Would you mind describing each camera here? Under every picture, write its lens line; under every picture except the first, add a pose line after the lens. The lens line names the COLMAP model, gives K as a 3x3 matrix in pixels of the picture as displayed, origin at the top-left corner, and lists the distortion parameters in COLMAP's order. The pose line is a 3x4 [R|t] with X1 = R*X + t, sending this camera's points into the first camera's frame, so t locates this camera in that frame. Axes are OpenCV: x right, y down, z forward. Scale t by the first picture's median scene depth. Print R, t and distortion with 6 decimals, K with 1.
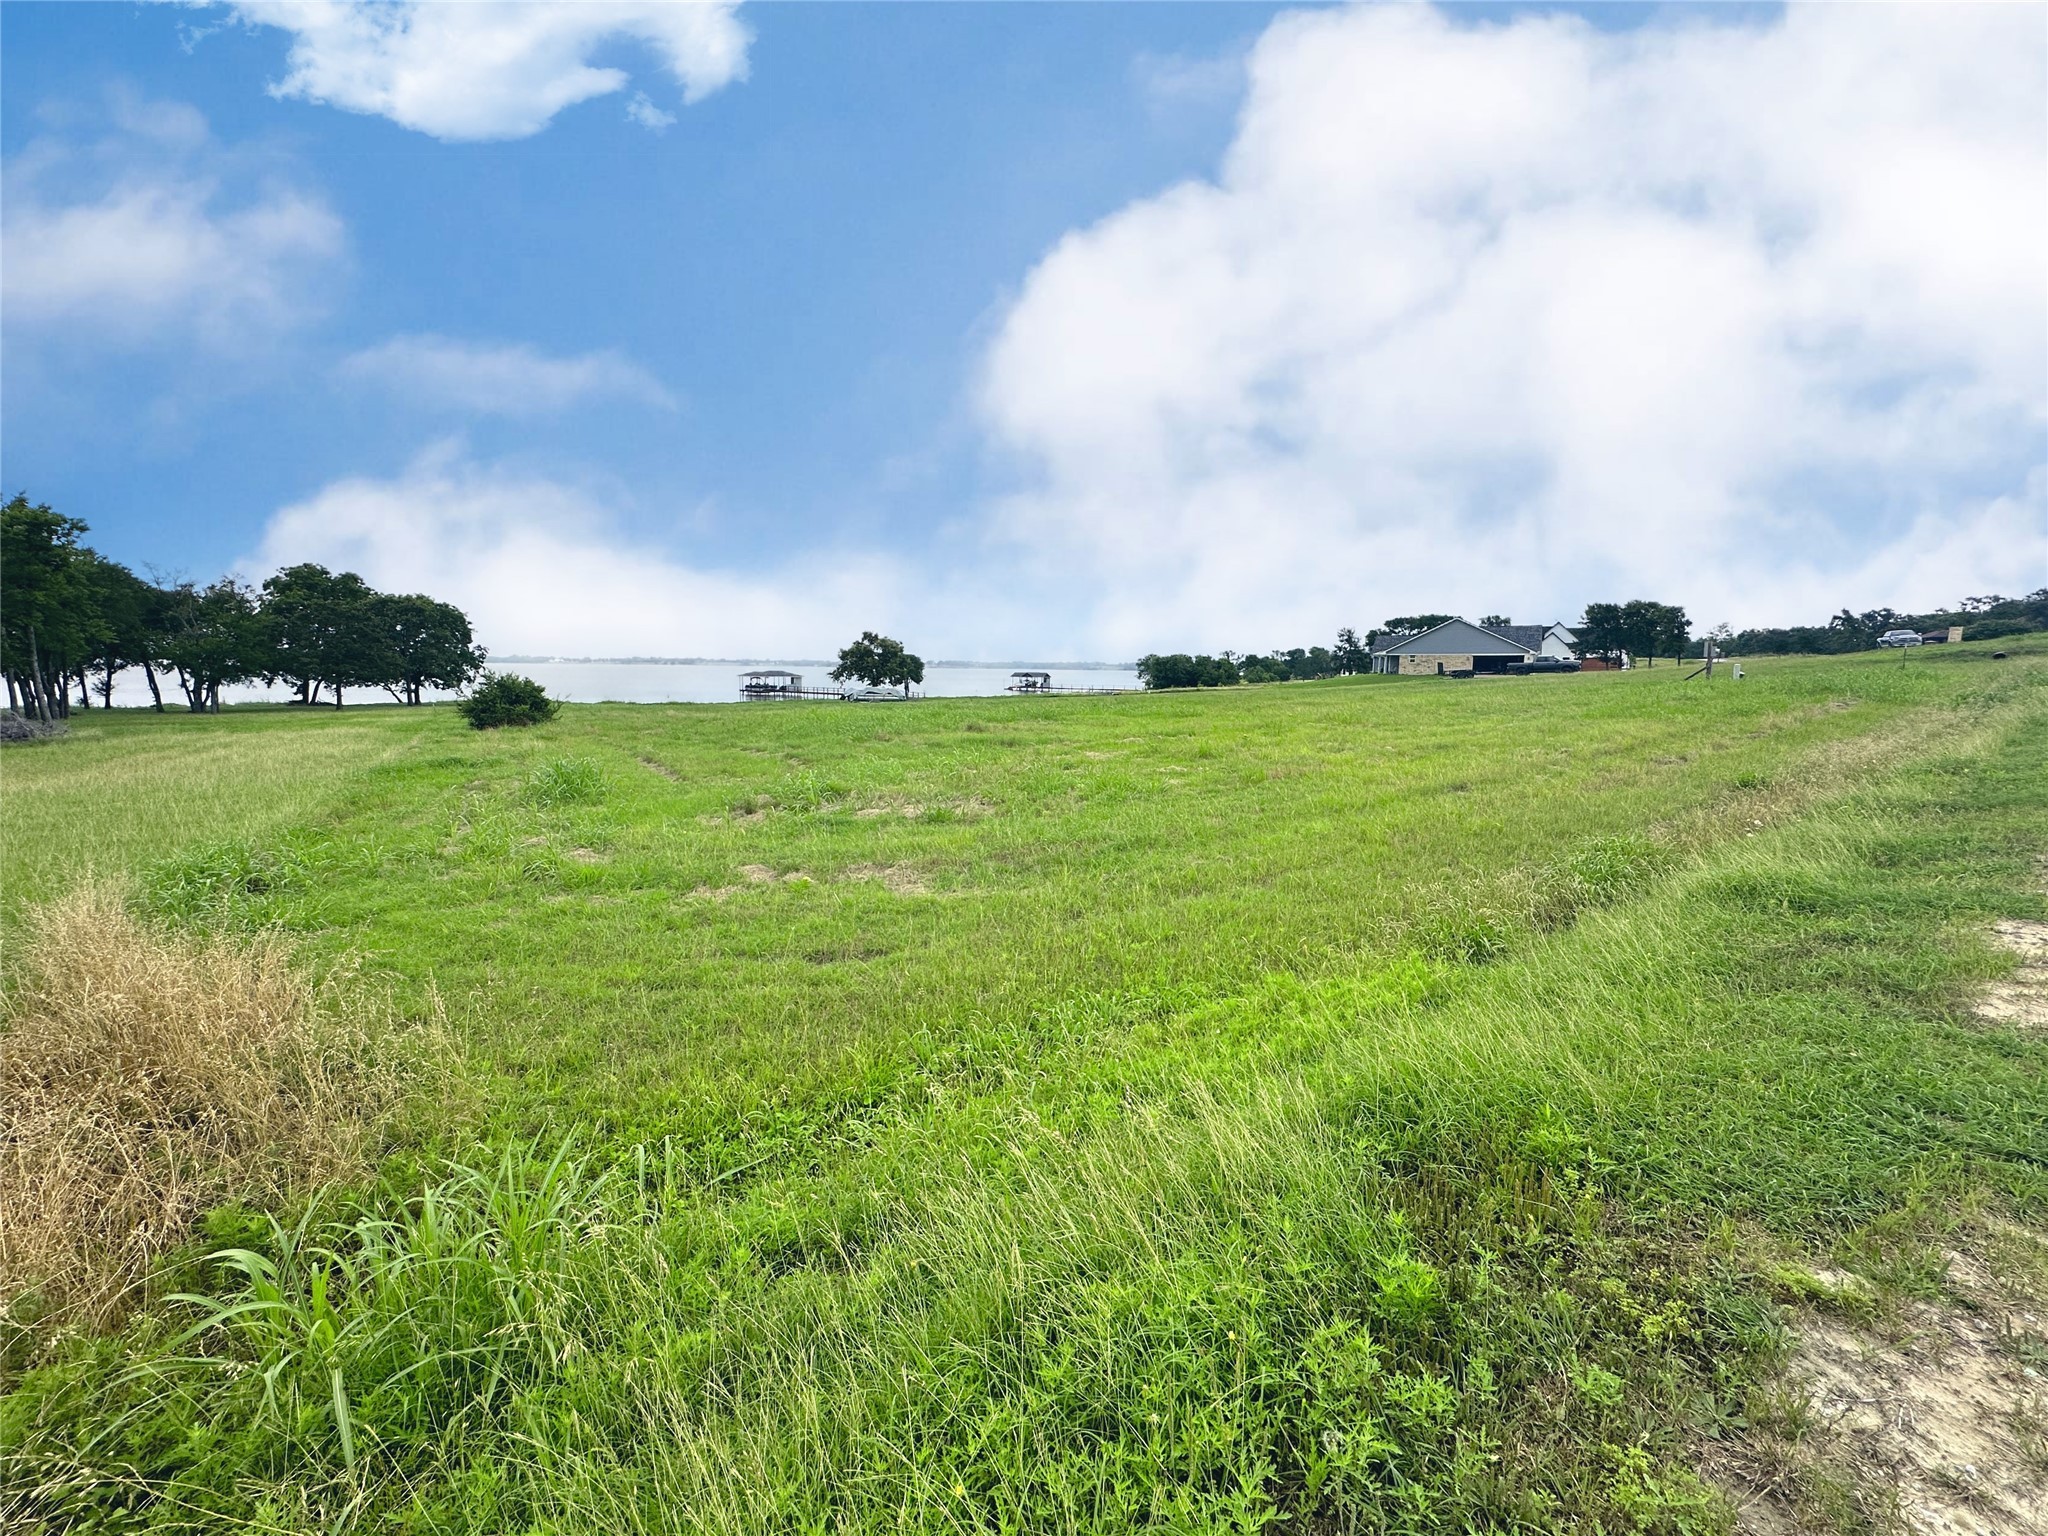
lens RADIAL K [[816.8, 0, 1026.5], [0, 816.8, 775.7], [0, 0, 1]] dist [0.000603, -0.000376]
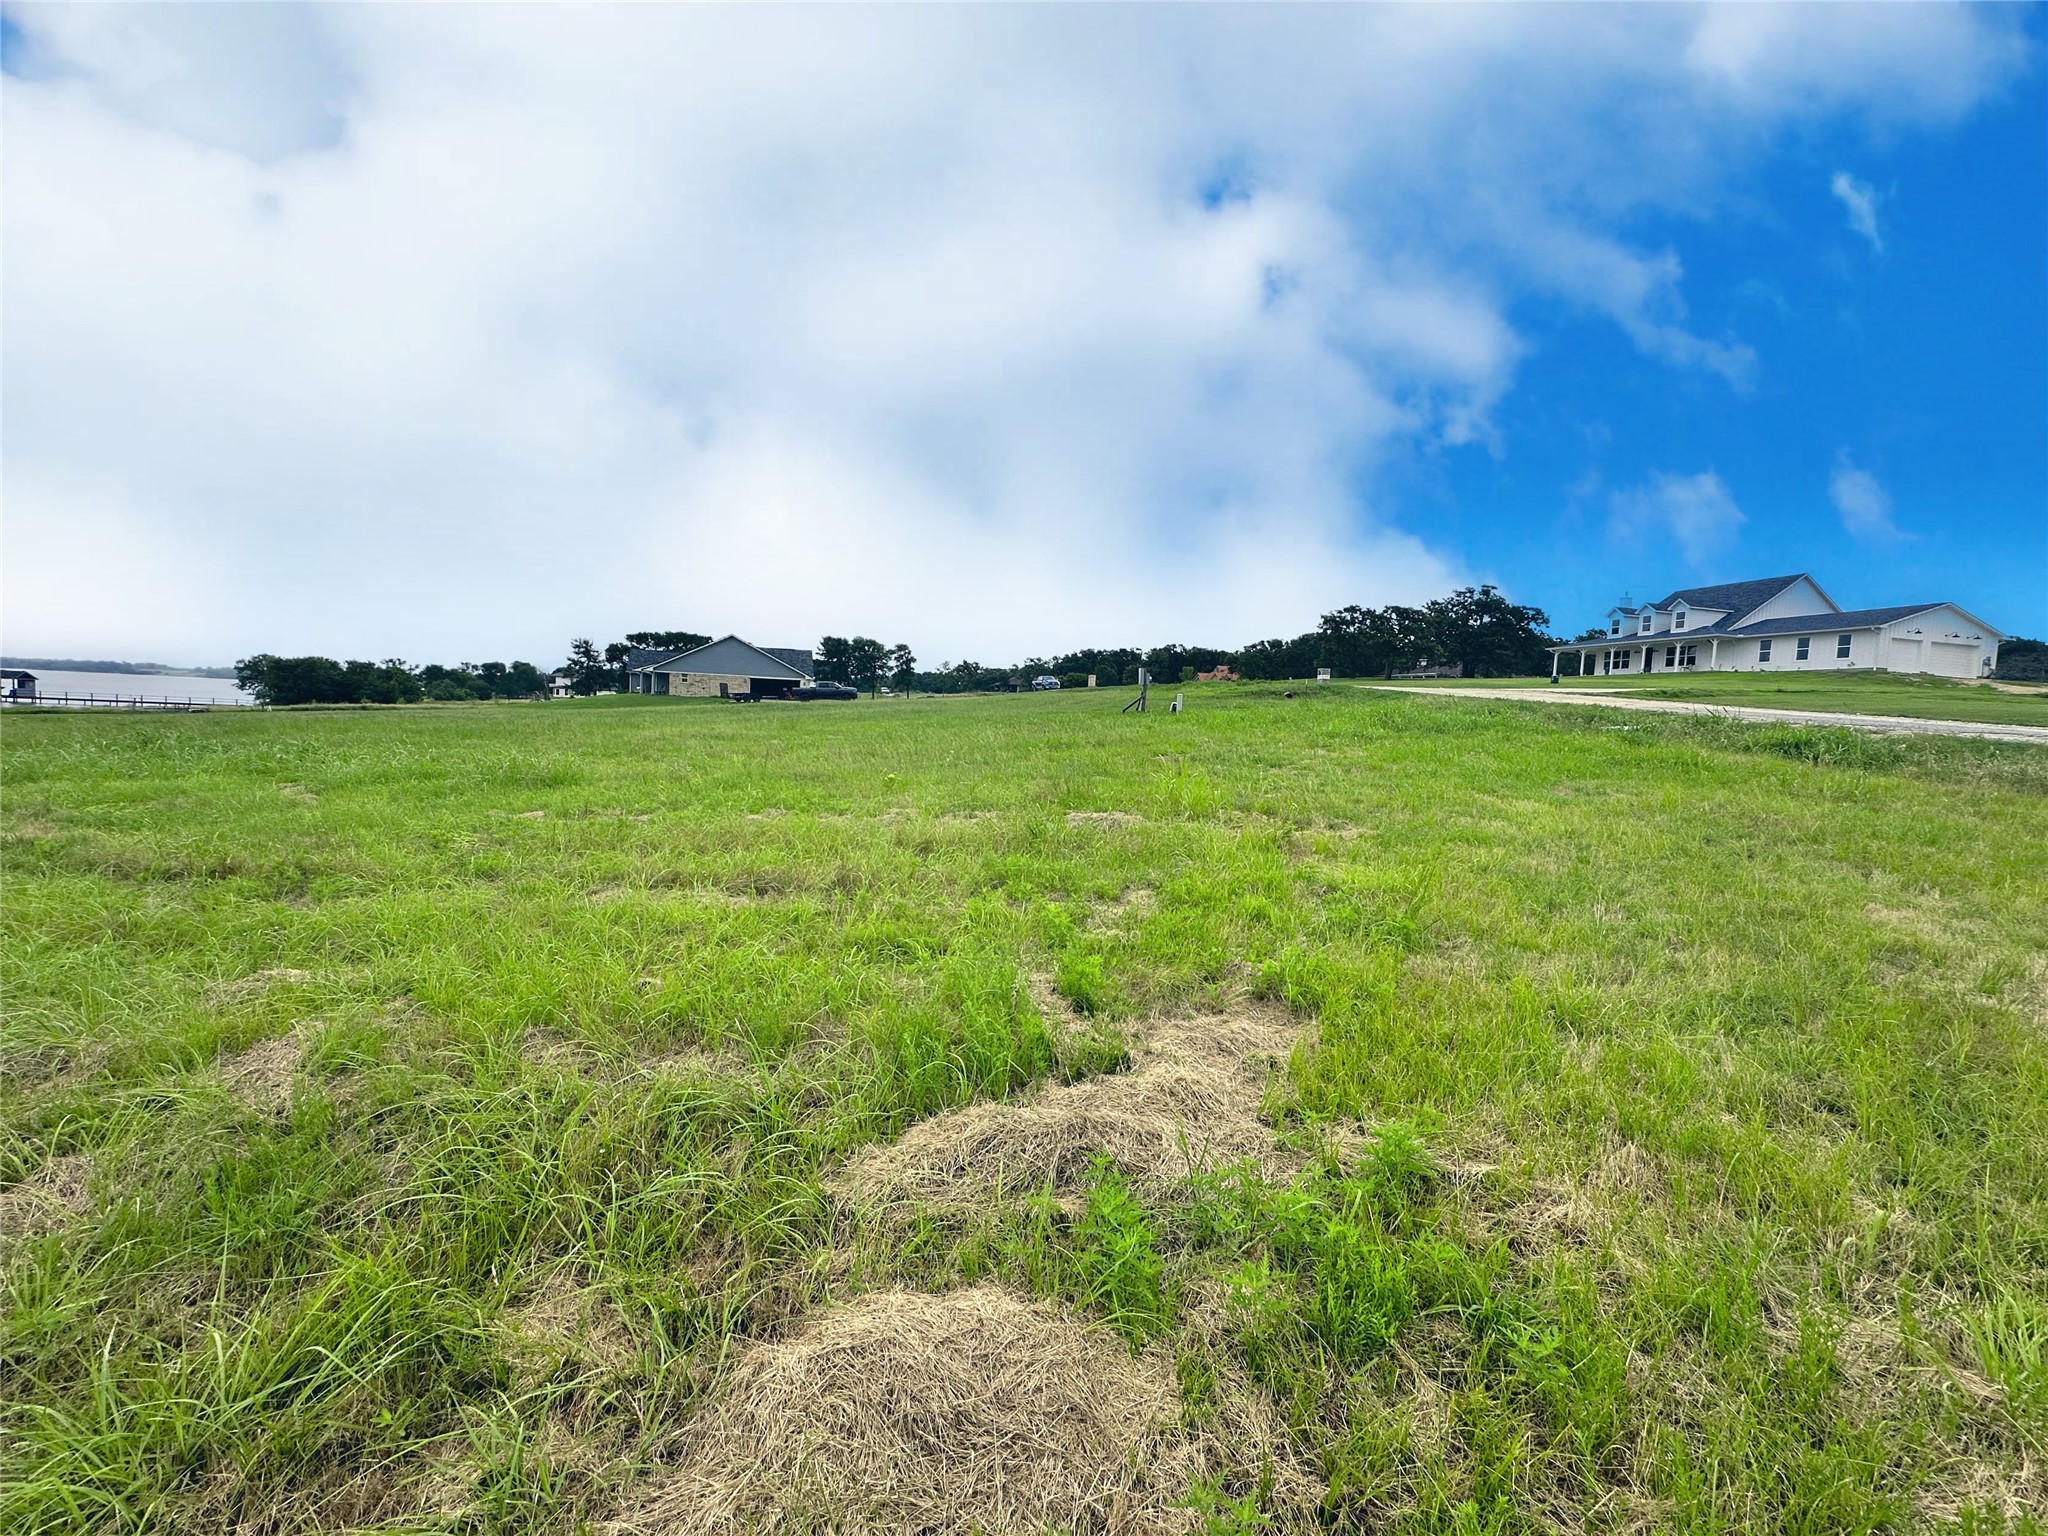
lens RADIAL K [[816.8, 0, 1023.1], [0, 816.8, 761.4], [0, 0, 1]] dist [0.000603, -0.000376]
pose [[0.619817, -0.026258, 0.784307, 0.012565], [0.062381, 0.997926, -0.015888, -0.014905], [-0.782263, 0.058773, 0.620169, 0.149121]]
